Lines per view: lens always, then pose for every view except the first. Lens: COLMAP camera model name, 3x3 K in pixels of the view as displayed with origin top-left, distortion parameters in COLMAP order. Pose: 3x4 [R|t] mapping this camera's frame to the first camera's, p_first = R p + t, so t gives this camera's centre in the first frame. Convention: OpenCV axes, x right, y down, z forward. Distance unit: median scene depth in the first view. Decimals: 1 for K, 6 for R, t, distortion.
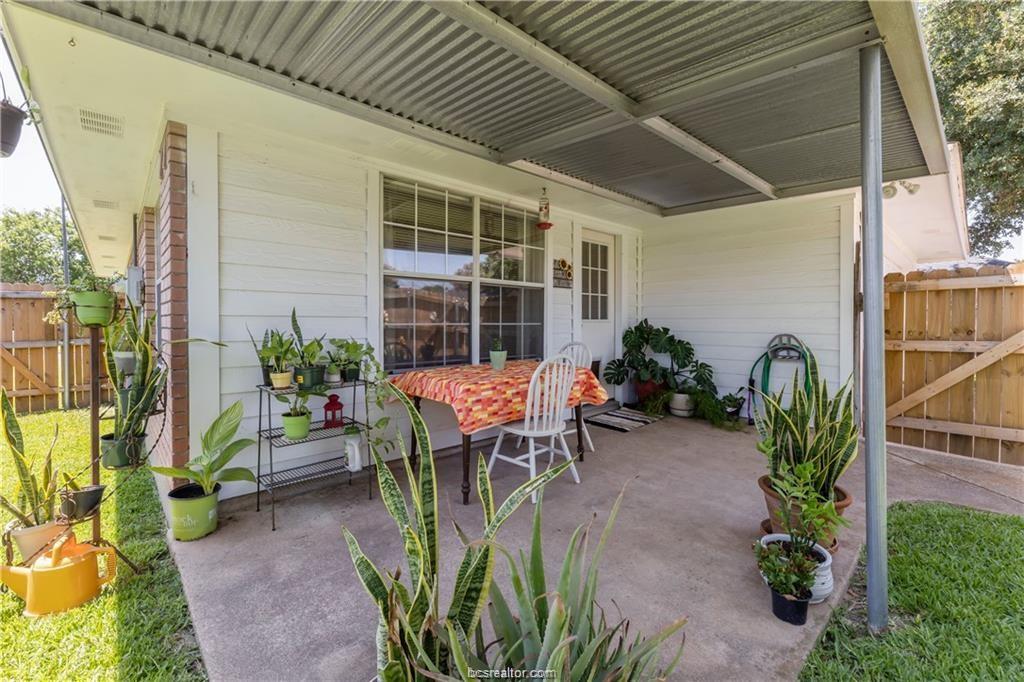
lens RADIAL K [[432.7, 0, 507.2], [0, 432.7, 331.5], [0, 0, 1]] dist [-0.000225, -0.000027]
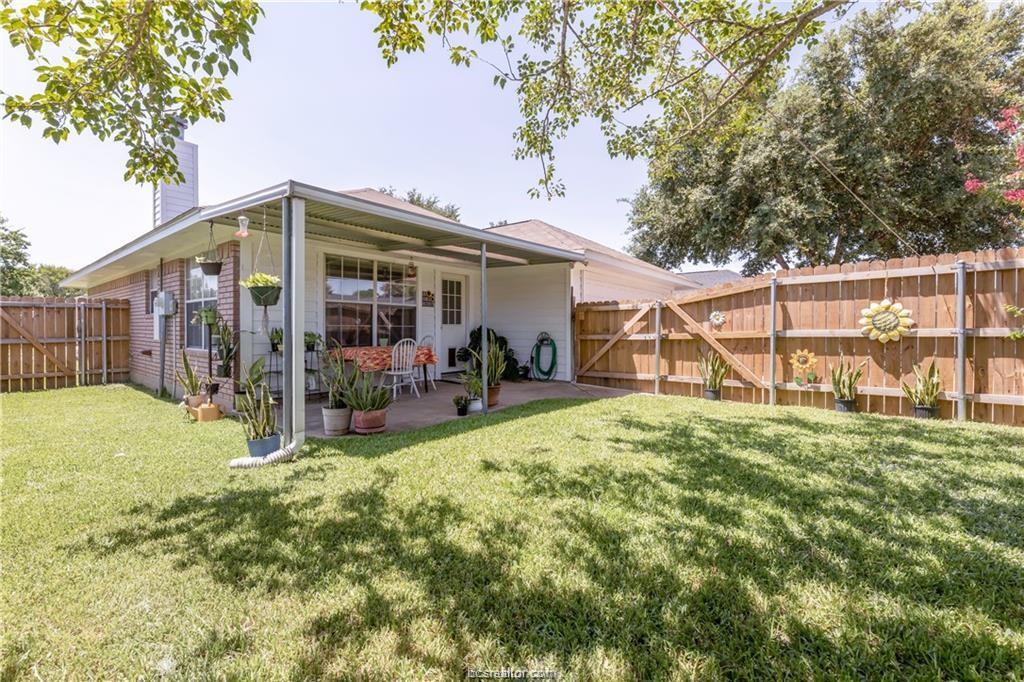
lens RADIAL K [[436.6, 0, 524.3], [0, 436.6, 335.9], [0, 0, 1]] dist [-0.002834, -0.000157]
pose [[0.985093, 0.000061, 0.172024, 0.211763], [0.000686, 0.999991, -0.004280, 0.030263], [-0.172023, 0.004334, 0.985083, -0.880501]]
